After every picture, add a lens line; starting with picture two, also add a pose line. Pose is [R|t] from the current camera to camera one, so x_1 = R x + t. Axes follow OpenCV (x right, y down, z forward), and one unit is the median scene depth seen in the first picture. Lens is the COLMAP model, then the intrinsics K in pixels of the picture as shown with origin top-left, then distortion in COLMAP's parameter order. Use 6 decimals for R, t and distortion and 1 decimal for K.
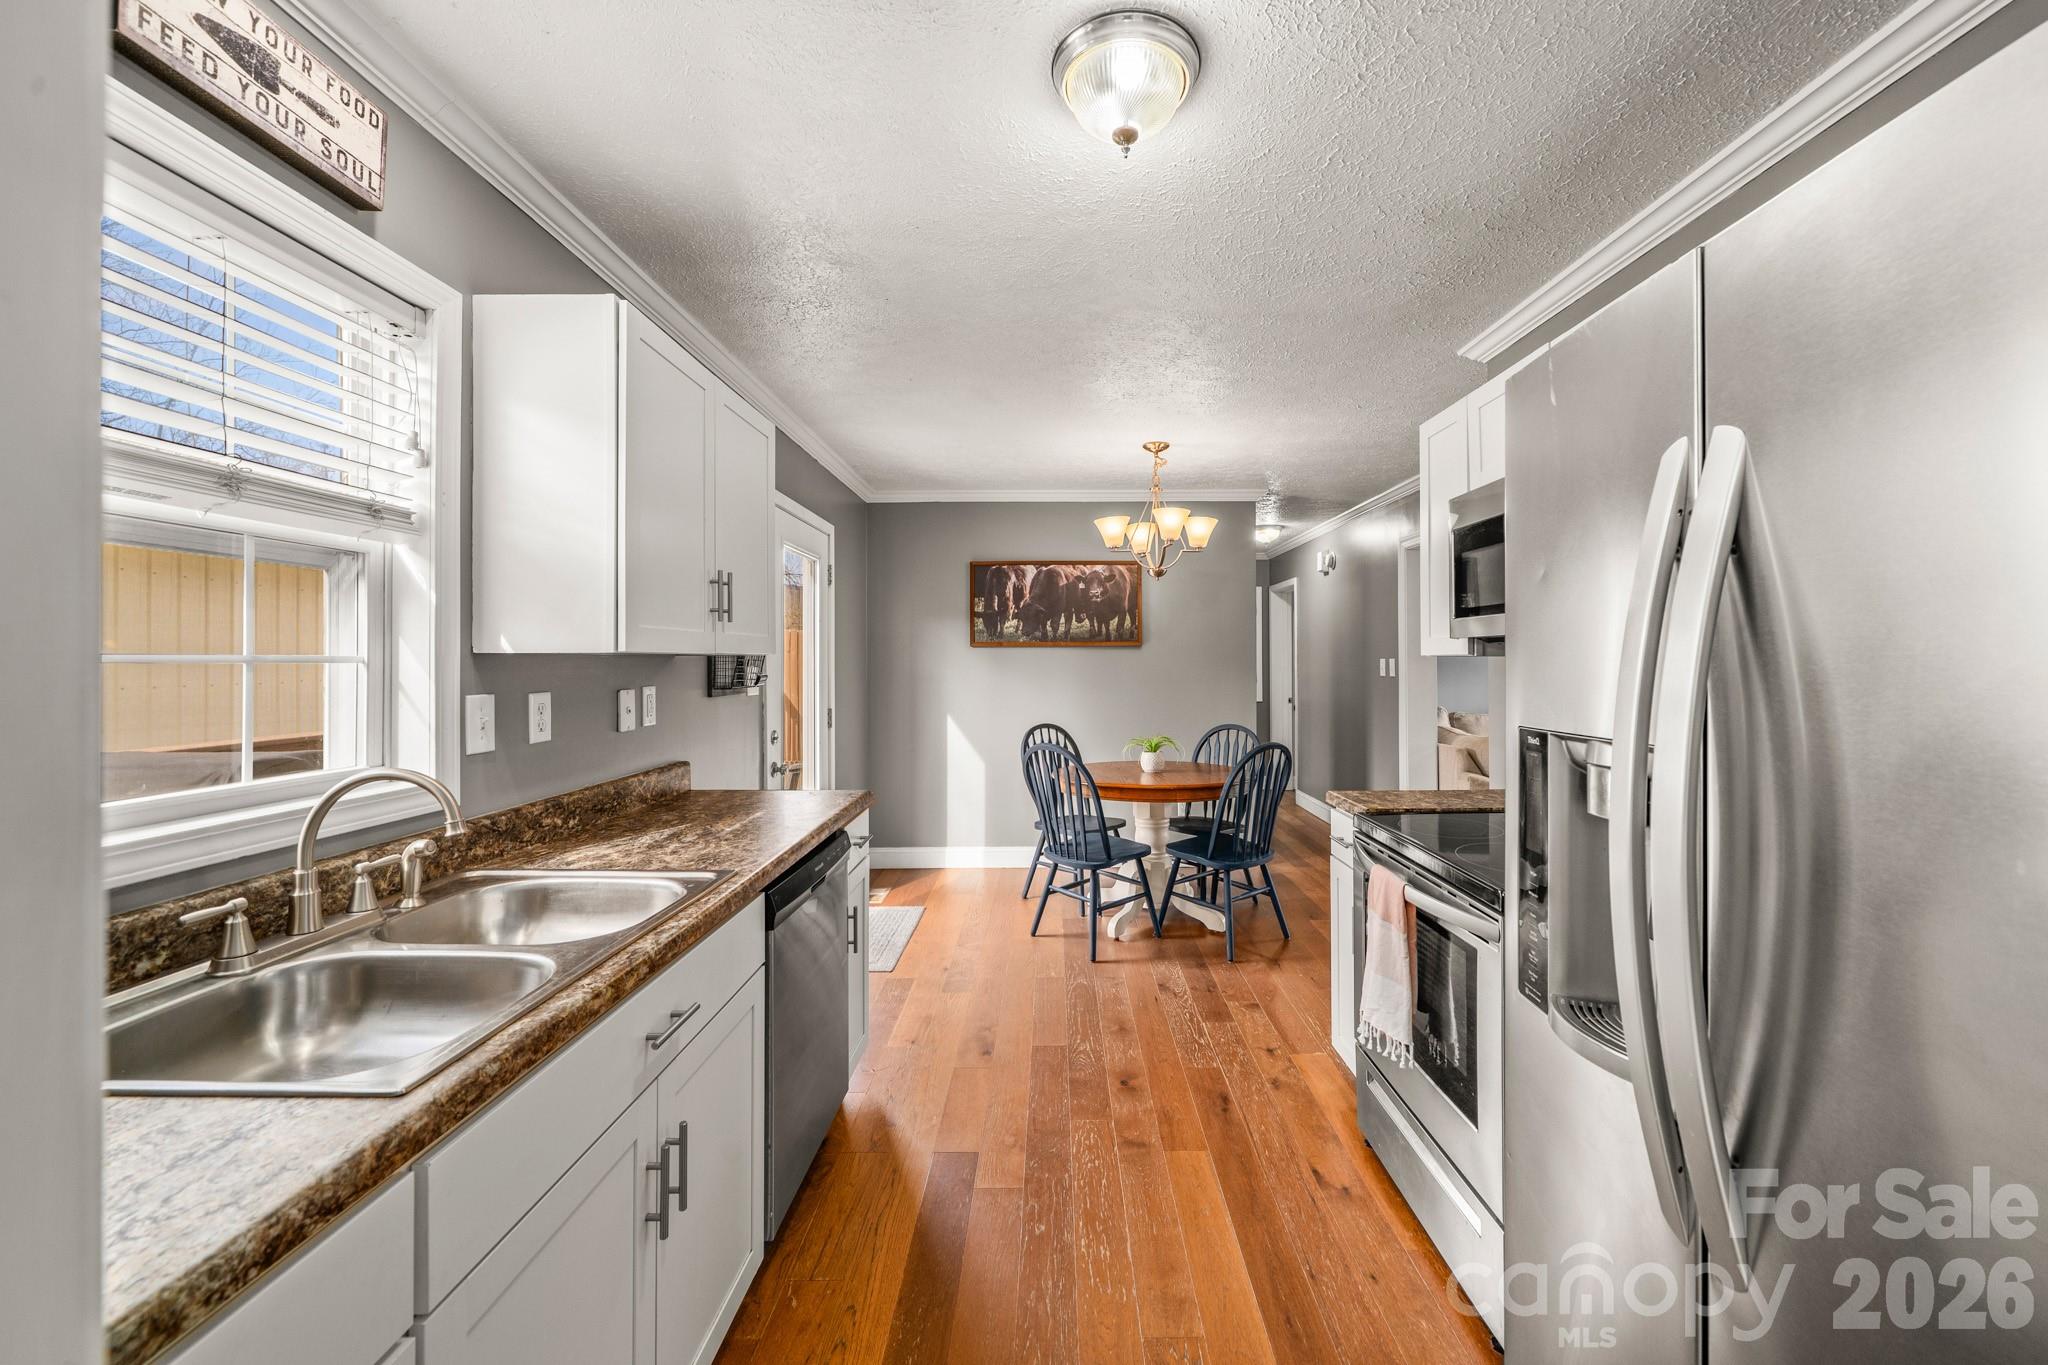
lens RADIAL K [[787.4, 0, 1057.0], [0, 787.4, 660.5], [0, 0, 1]] dist [-0.003763, 0.000098]
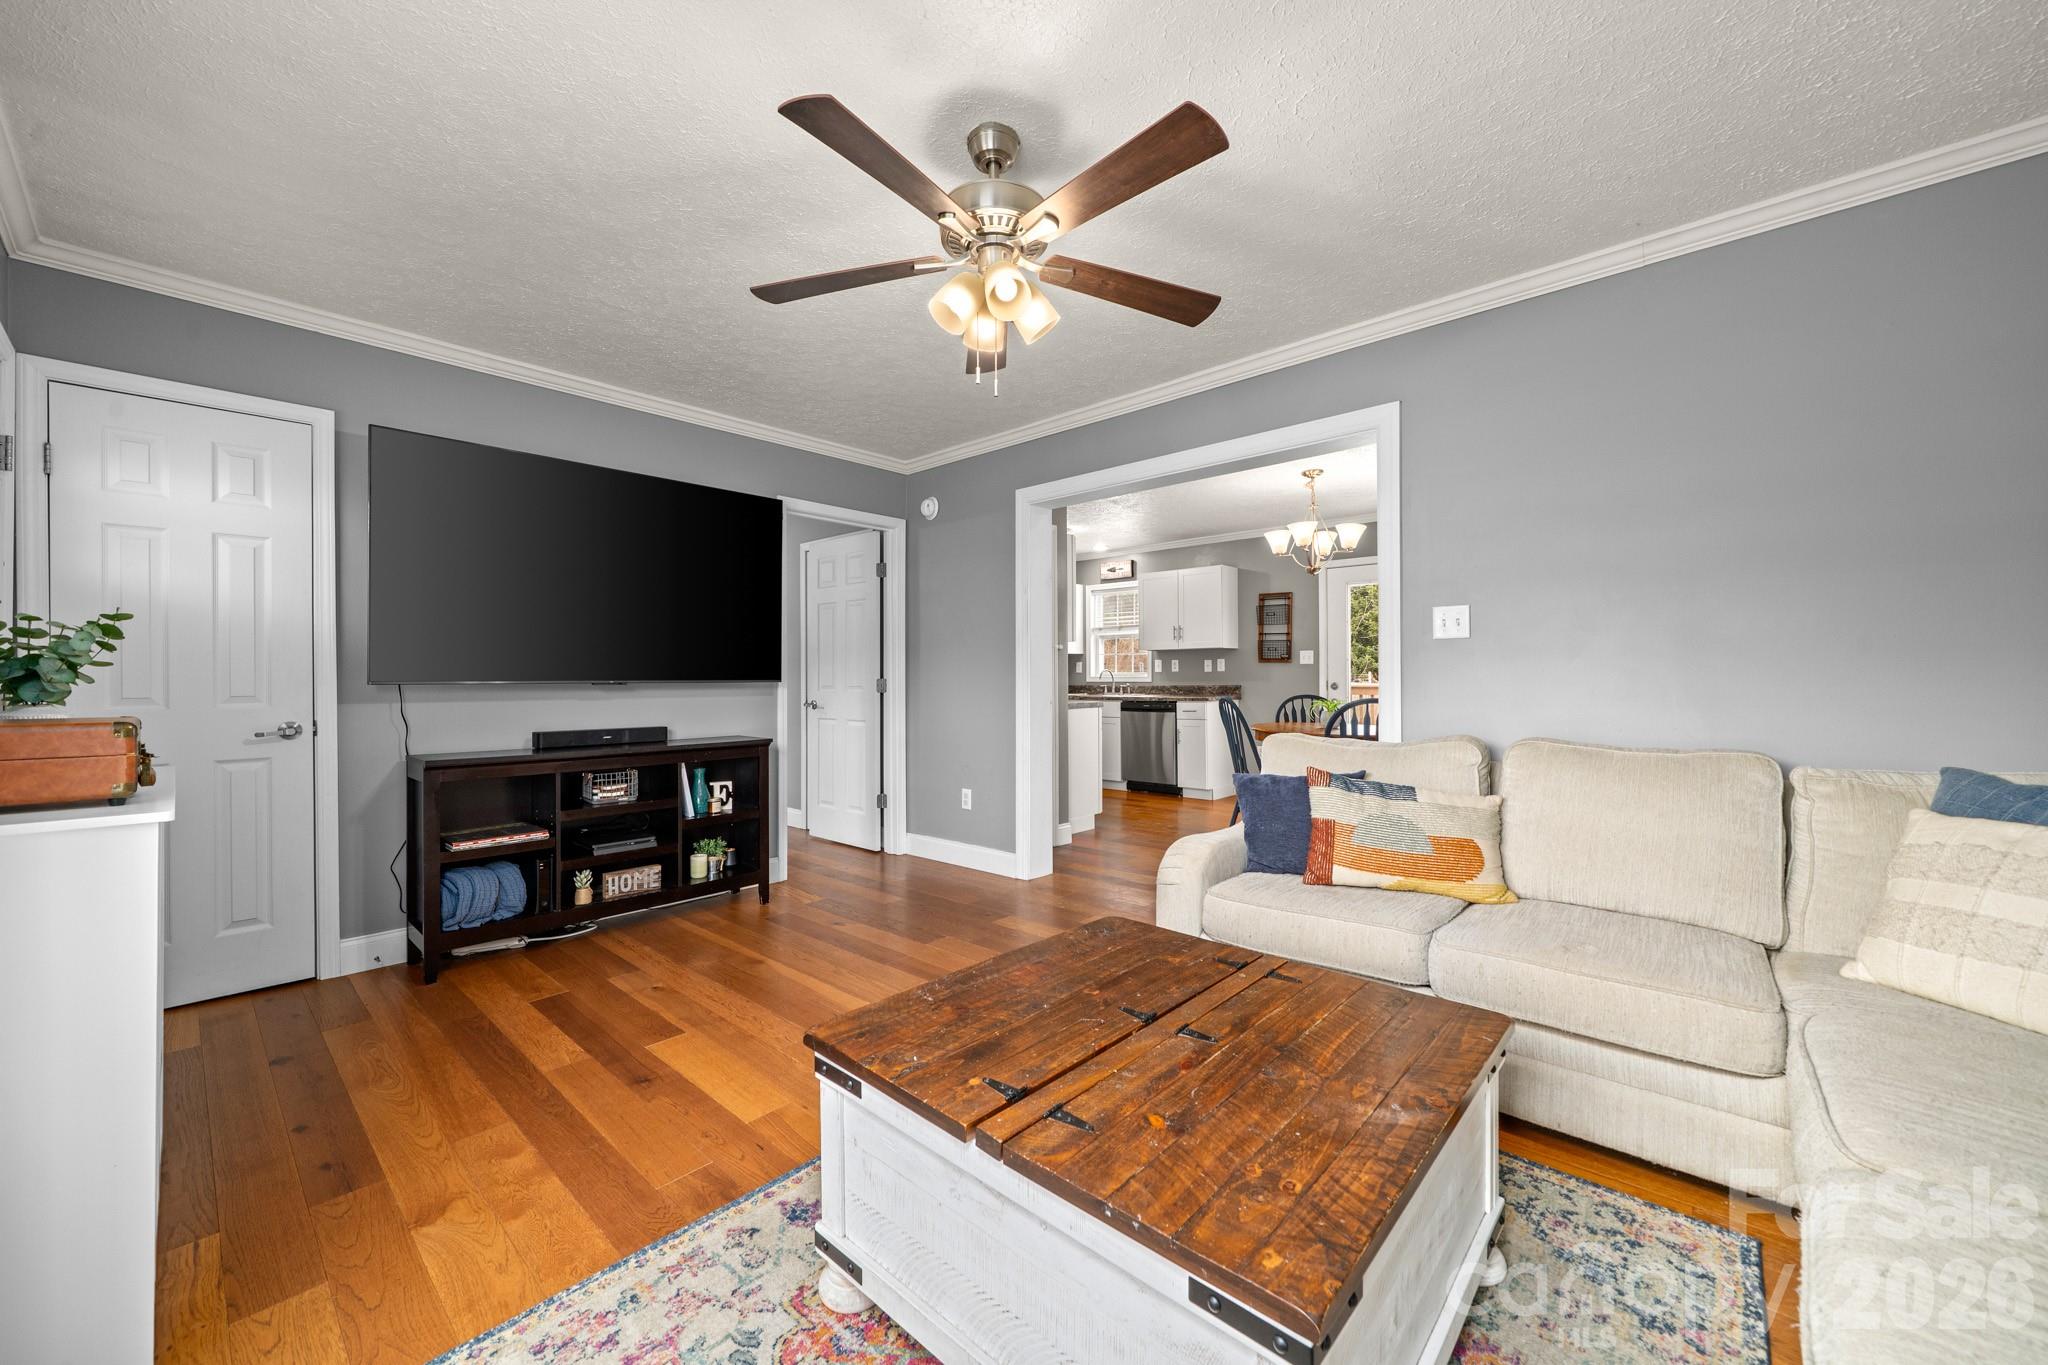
lens RADIAL K [[787.4, 0, 1017.4], [0, 787.4, 676.3], [0, 0, 1]] dist [-0.003763, 0.000098]
pose [[-0.681143, 0.005157, -0.732132, 1.332793], [0.006671, 0.999977, 0.000837, 0.053752], [0.732120, -0.004314, -0.681162, 1.447961]]
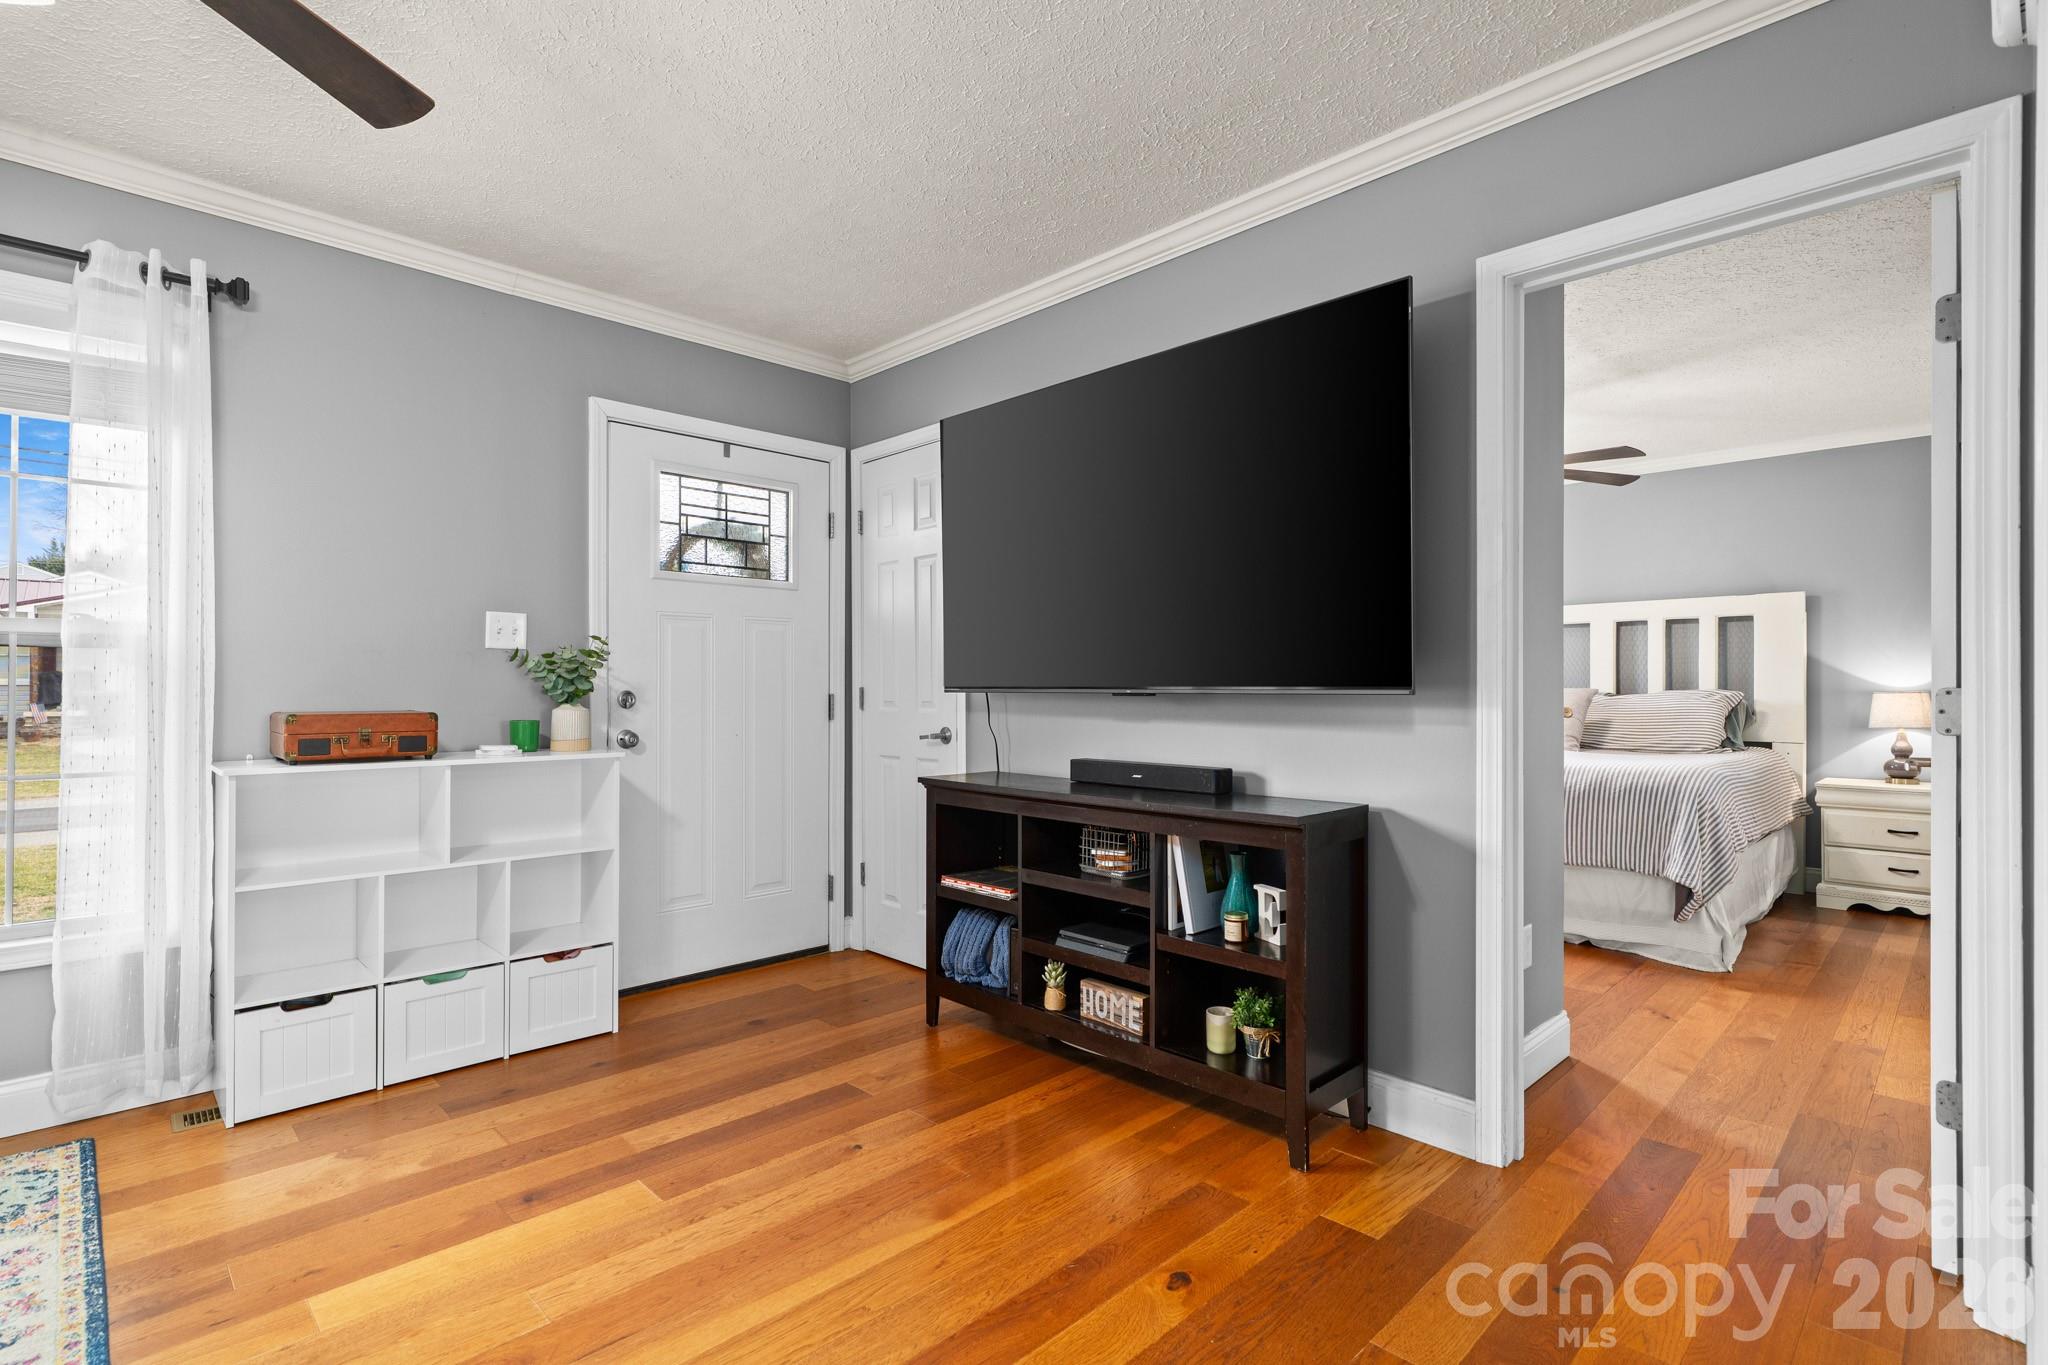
lens RADIAL K [[976.0, 0, 1035.2], [0, 976.0, 680.9], [0, 0, 1]] dist [0.000181, 0.001574]
pose [[-0.698104, 0.007572, 0.715957, 0.574739], [0.001963, 0.999961, -0.008662, 0.055519], [-0.715994, -0.004642, -0.698091, 1.080215]]
